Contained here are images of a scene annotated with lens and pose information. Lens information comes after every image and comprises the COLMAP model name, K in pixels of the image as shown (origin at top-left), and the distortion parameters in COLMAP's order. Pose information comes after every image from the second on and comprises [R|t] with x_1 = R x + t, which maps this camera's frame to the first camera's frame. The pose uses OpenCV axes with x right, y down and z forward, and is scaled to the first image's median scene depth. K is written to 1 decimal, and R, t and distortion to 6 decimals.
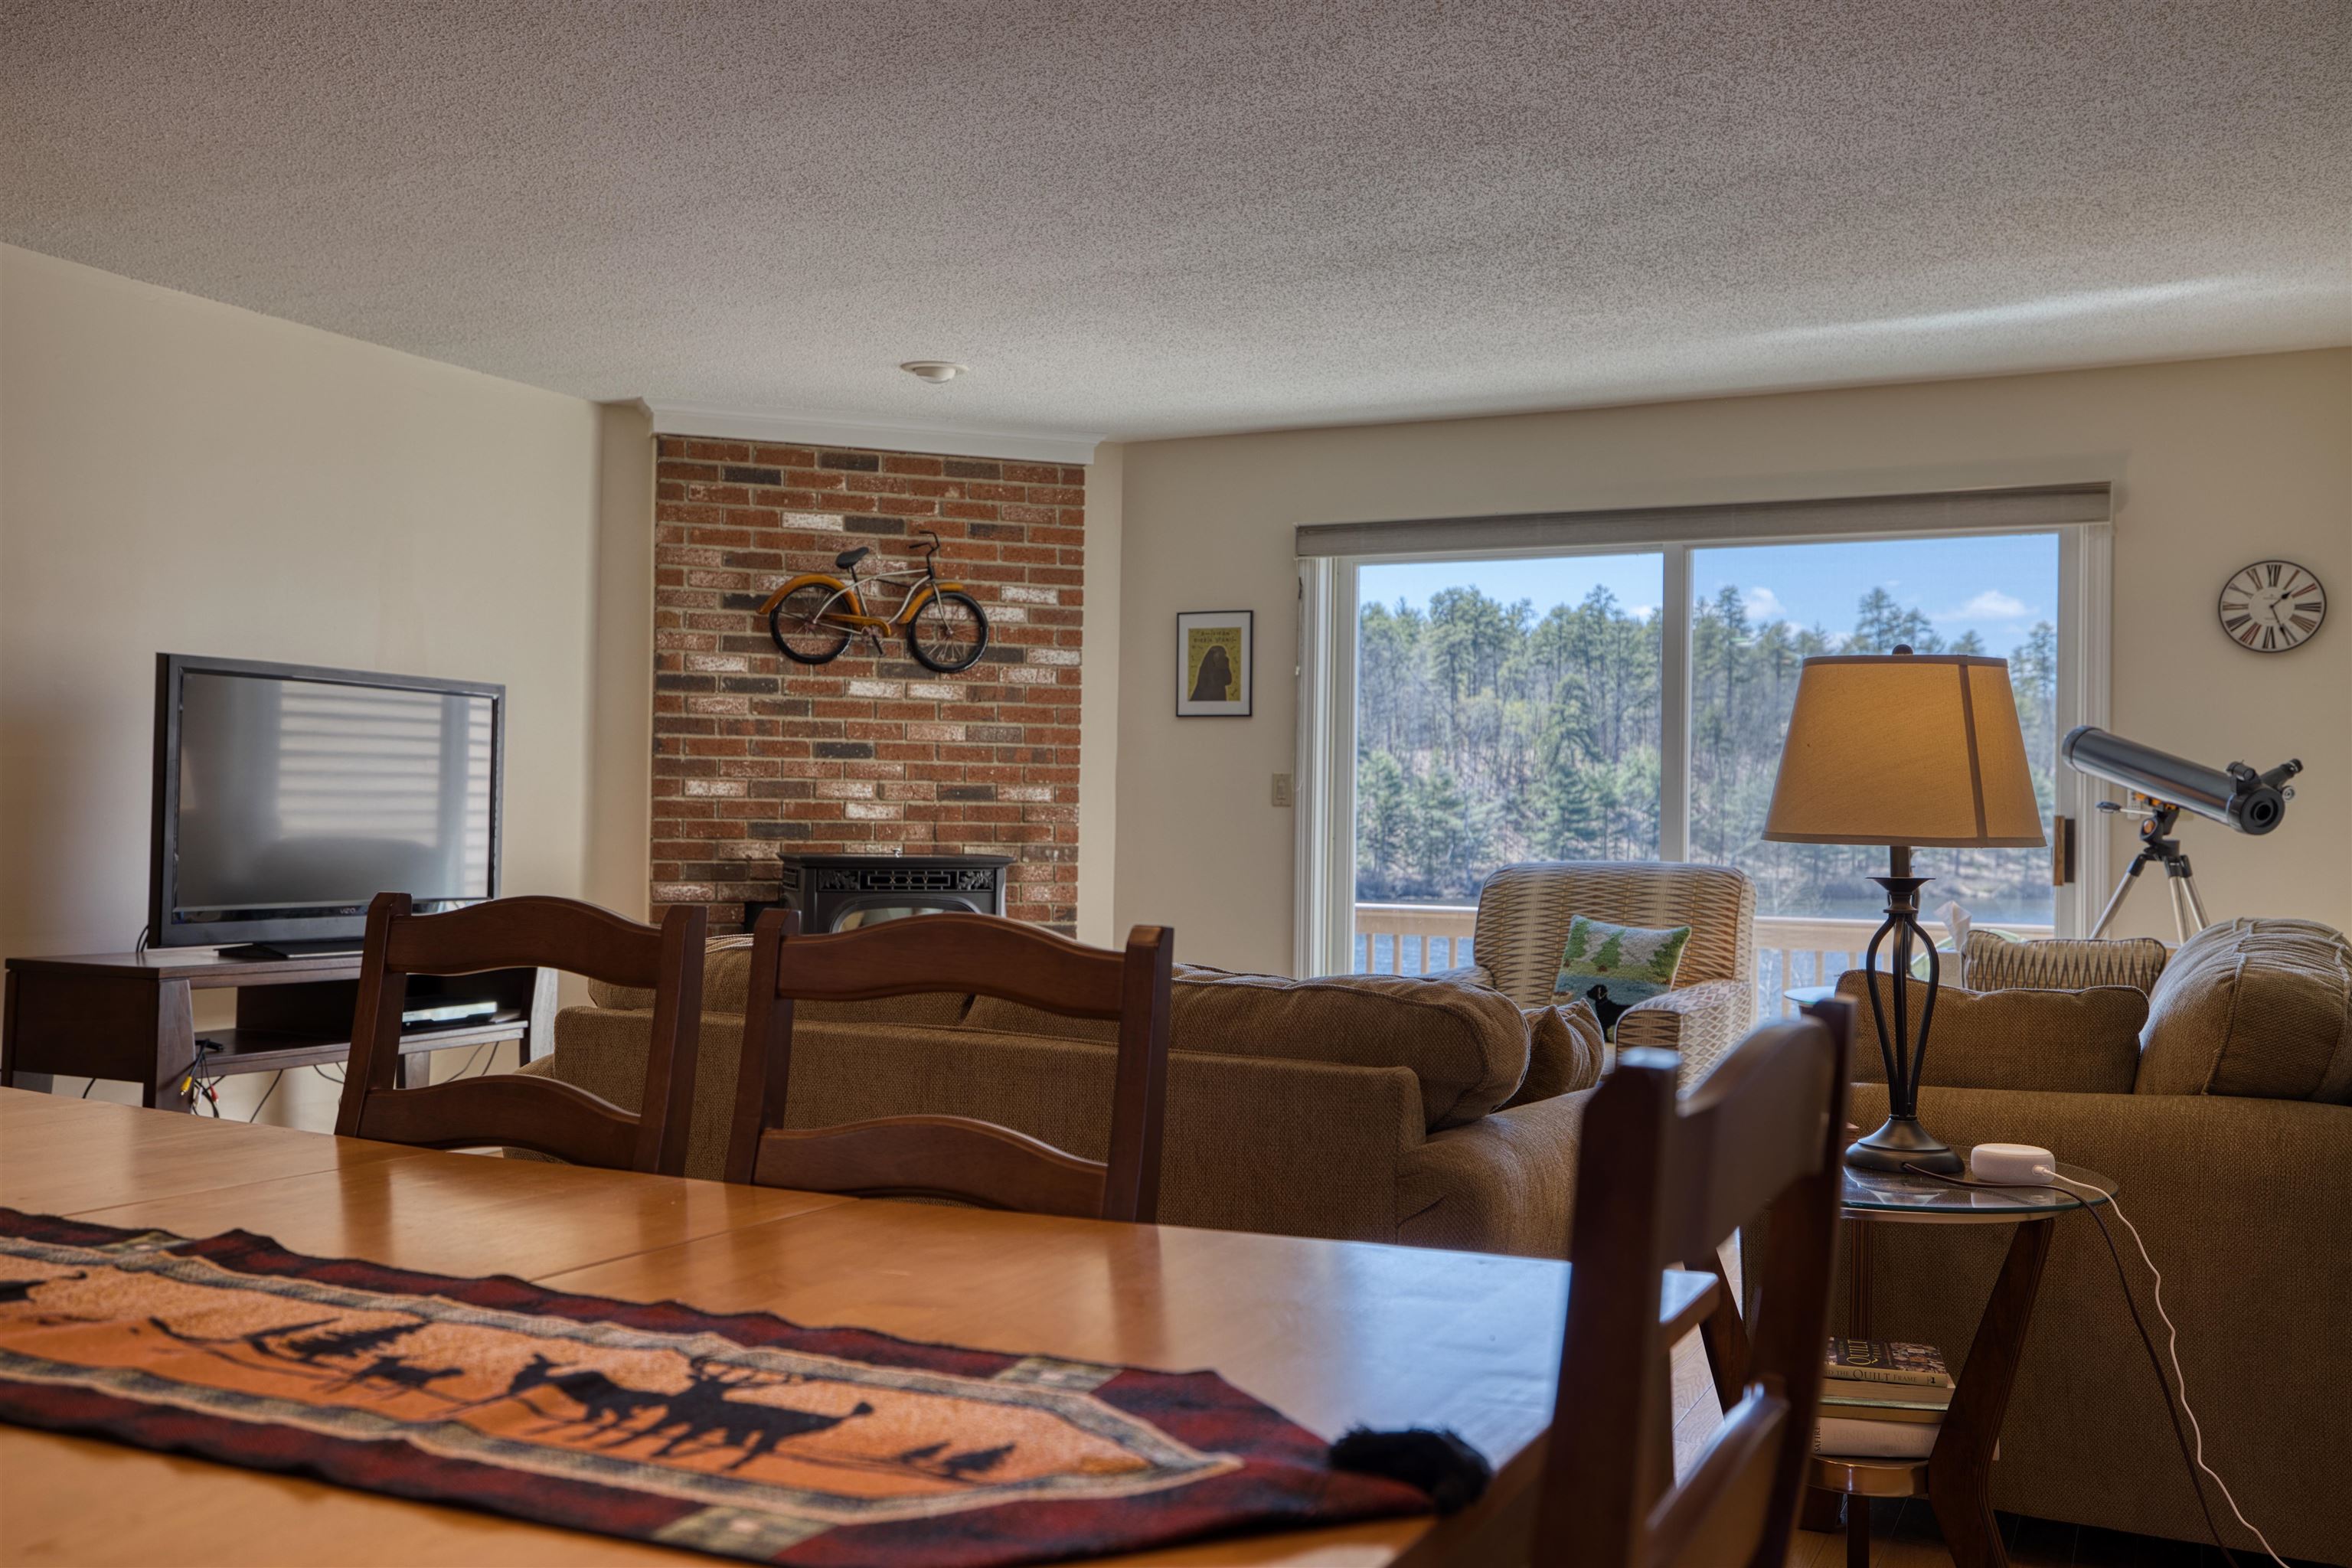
lens RADIAL K [[2062.6, 0, 1172.3], [0, 2062.6, 773.0], [0, 0, 1]] dist [0.057126, 0.000053]
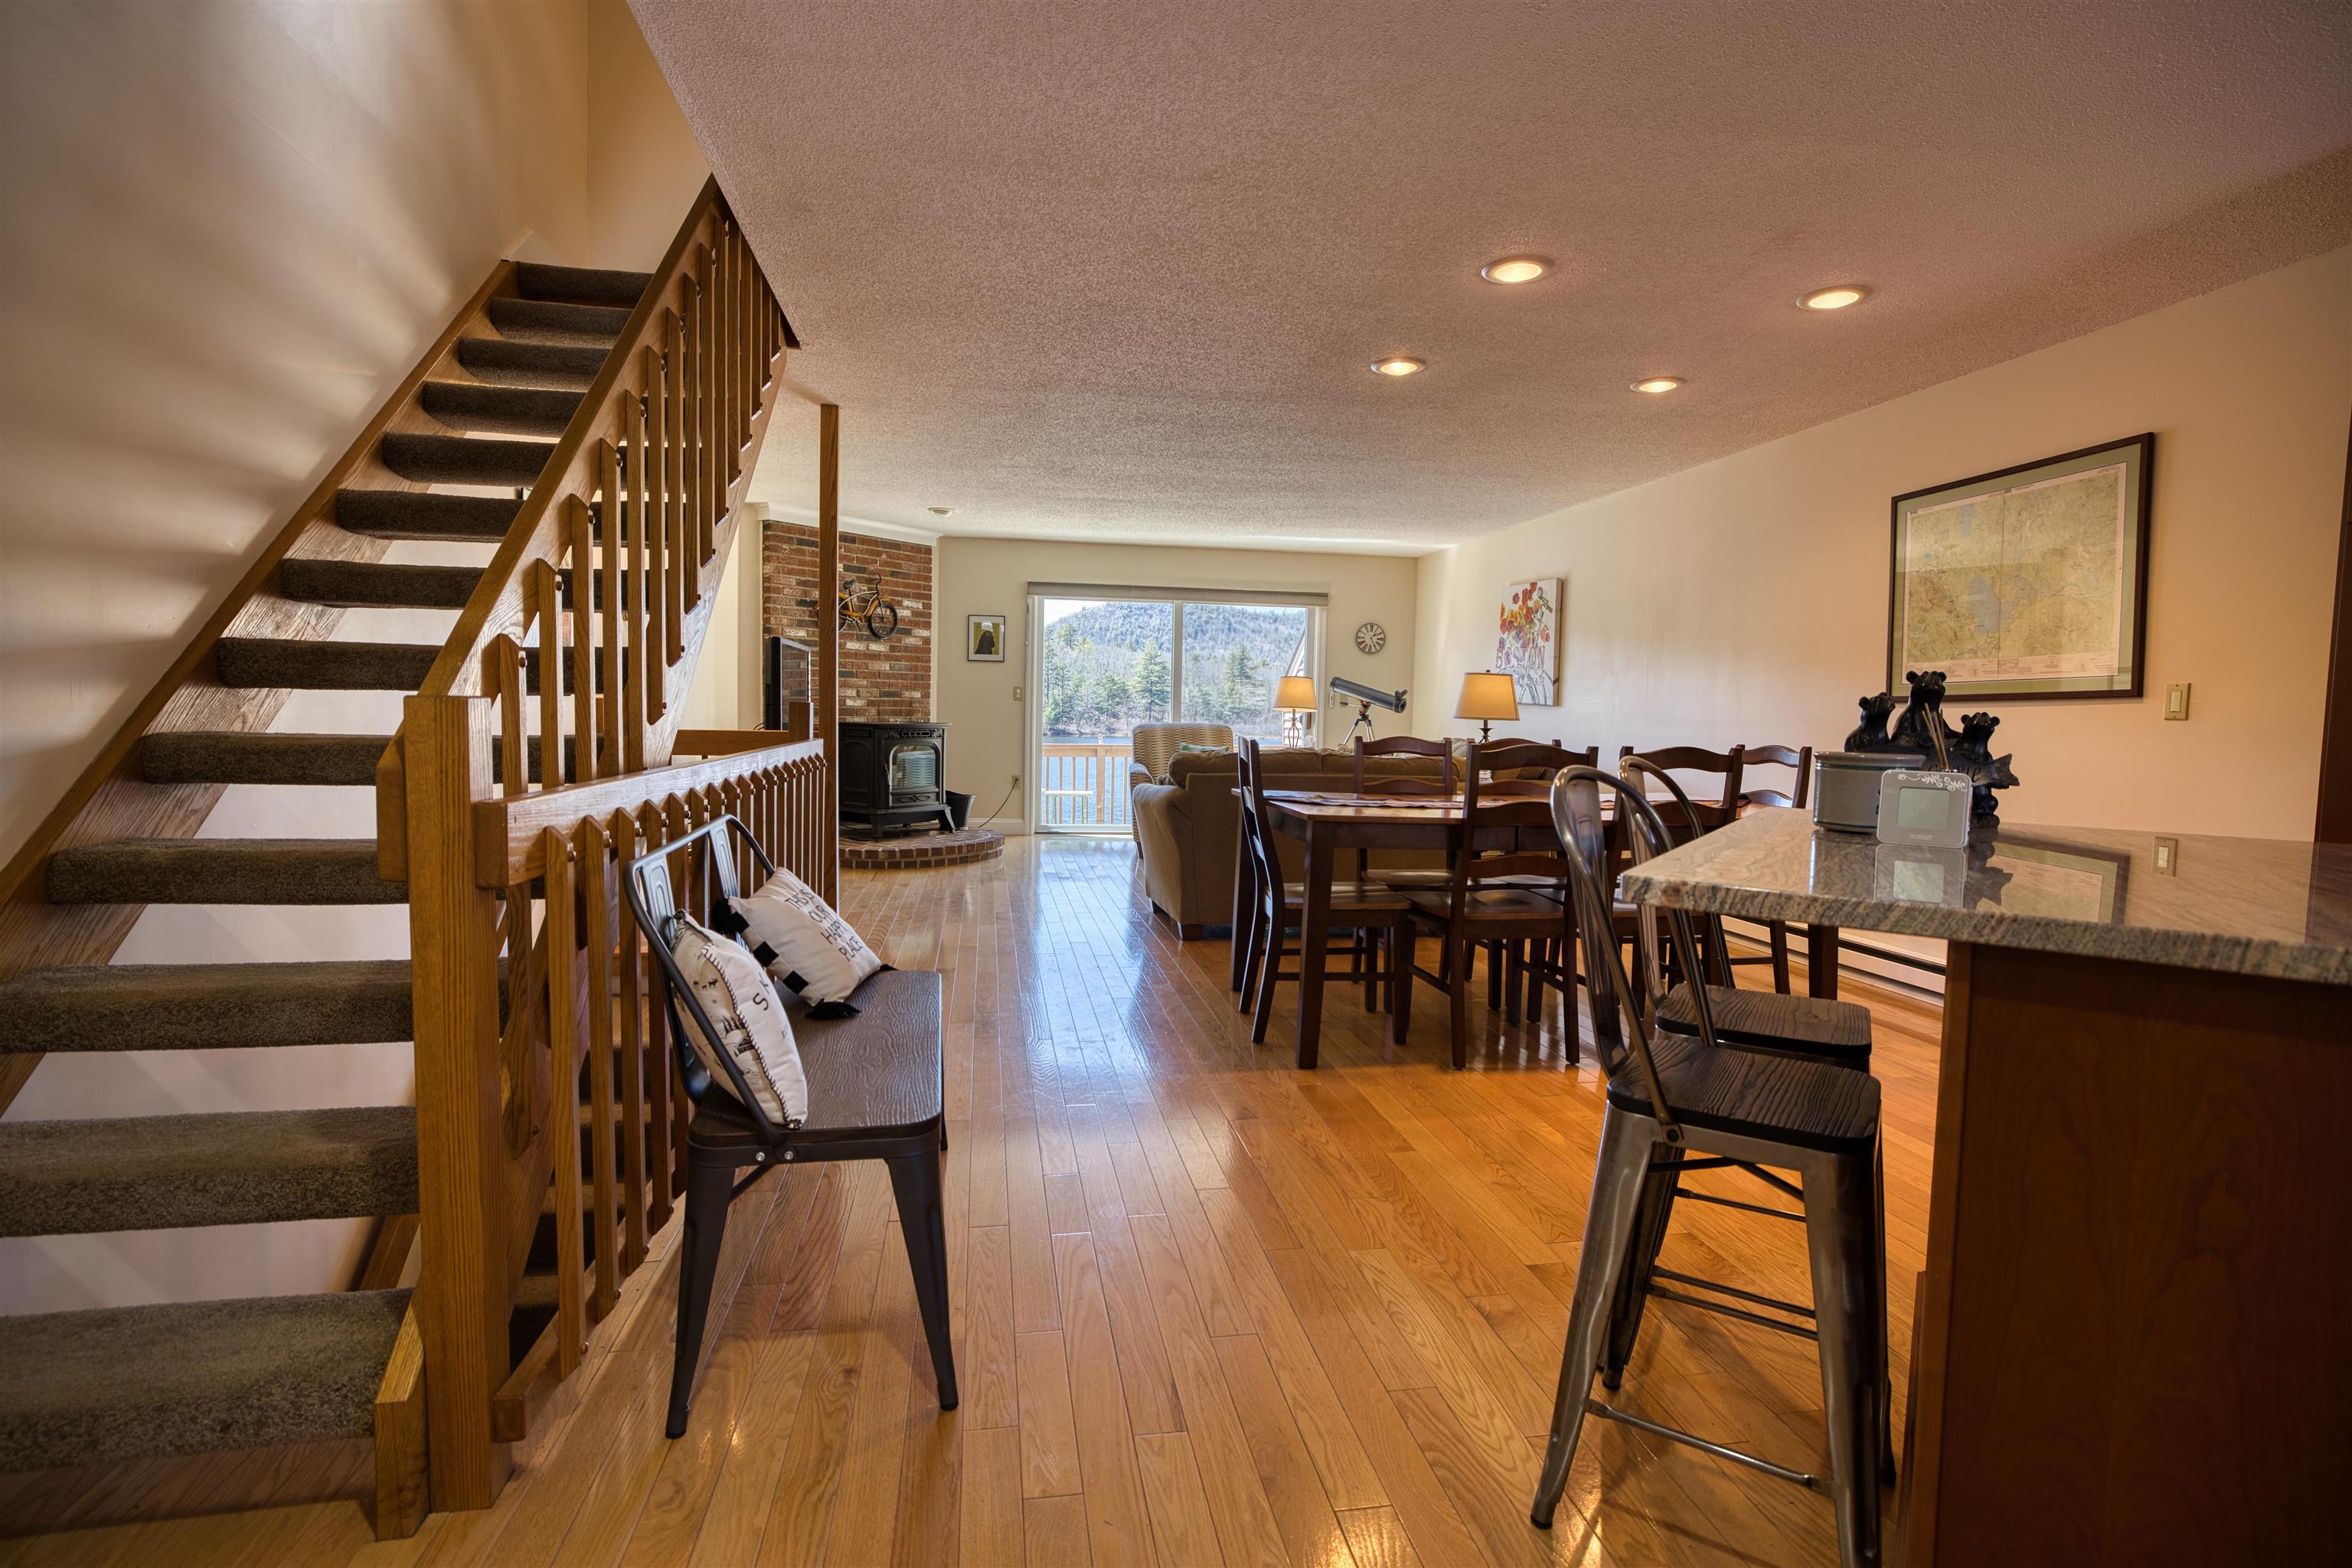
lens RADIAL K [[1148.4, 0, 1177.8], [0, 1148.4, 773.3], [0, 0, 1]] dist [-0.019783, -0.000017]
pose [[0.811614, -0.034524, 0.583172, -0.578014], [-0.018625, 0.996216, 0.084897, -0.015926], [-0.583896, -0.079765, 0.807900, -0.179887]]
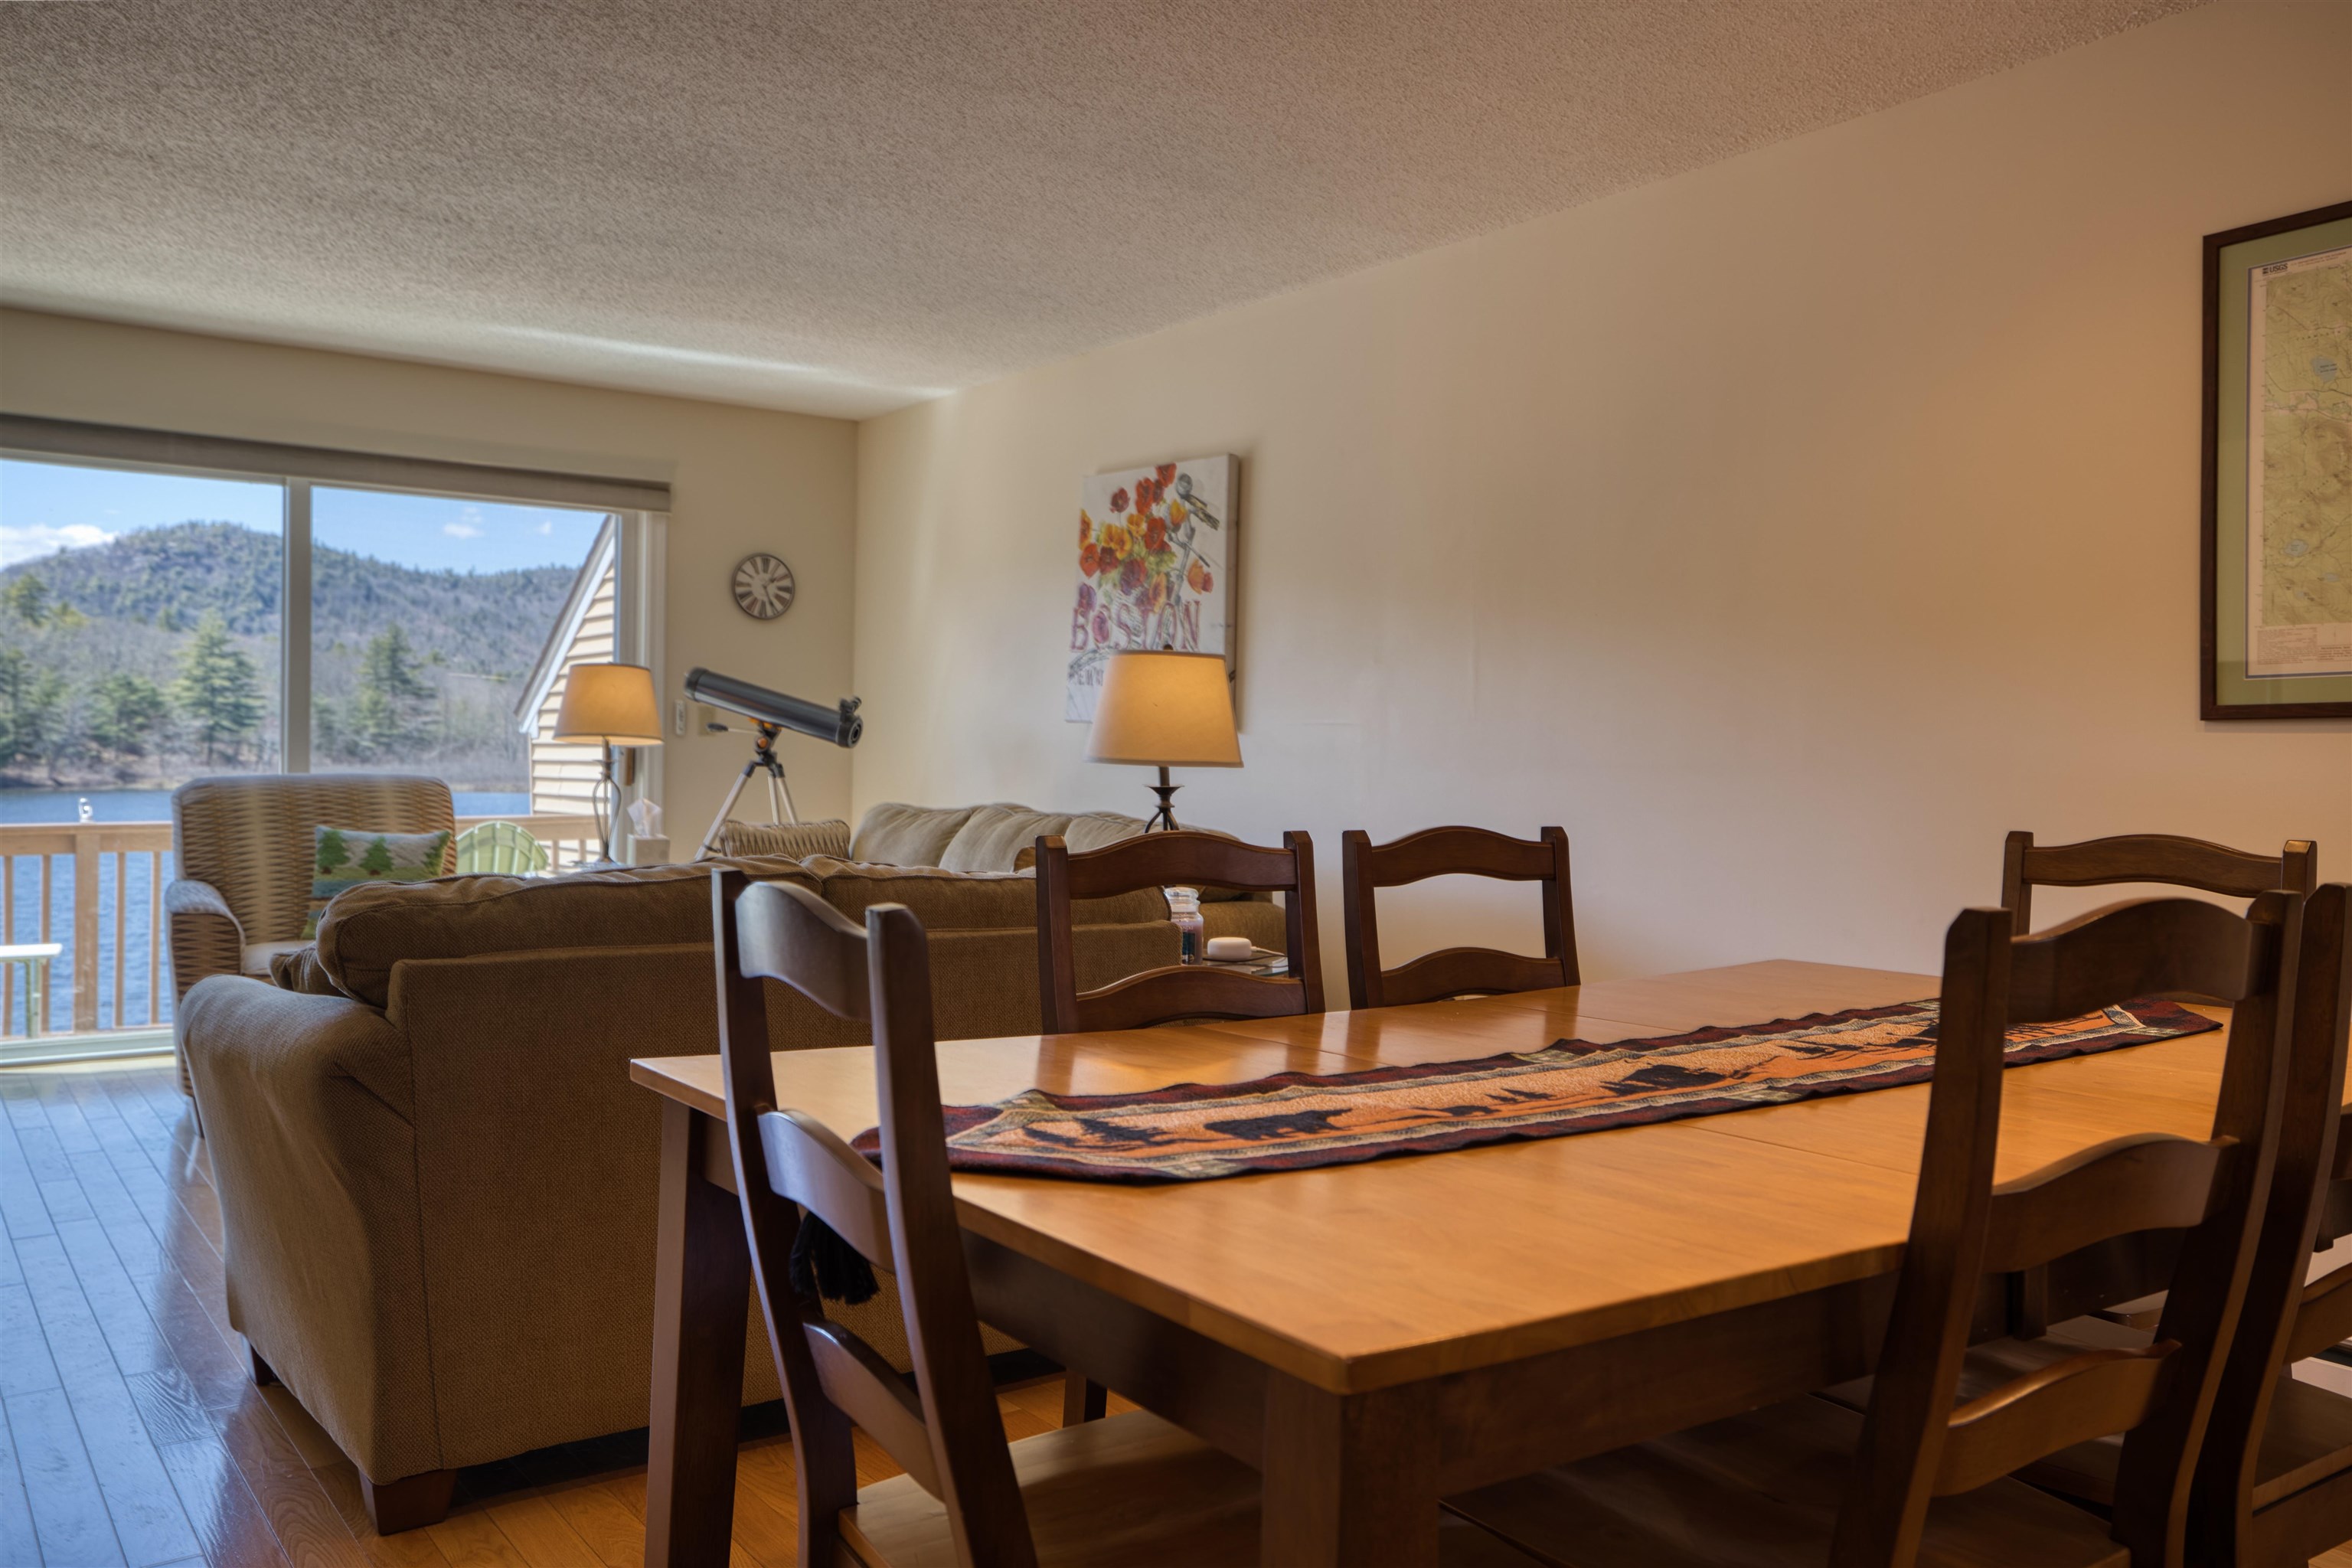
lens RADIAL K [[1835.1, 0, 1172.3], [0, 1835.1, 771.2], [0, 0, 1]] dist [0.024566, 0.030072]
pose [[0.471943, -0.021036, 0.881378, -0.374980], [-0.026073, 0.998945, 0.037803, -0.006499], [-0.881243, -0.040822, 0.470897, 0.128596]]
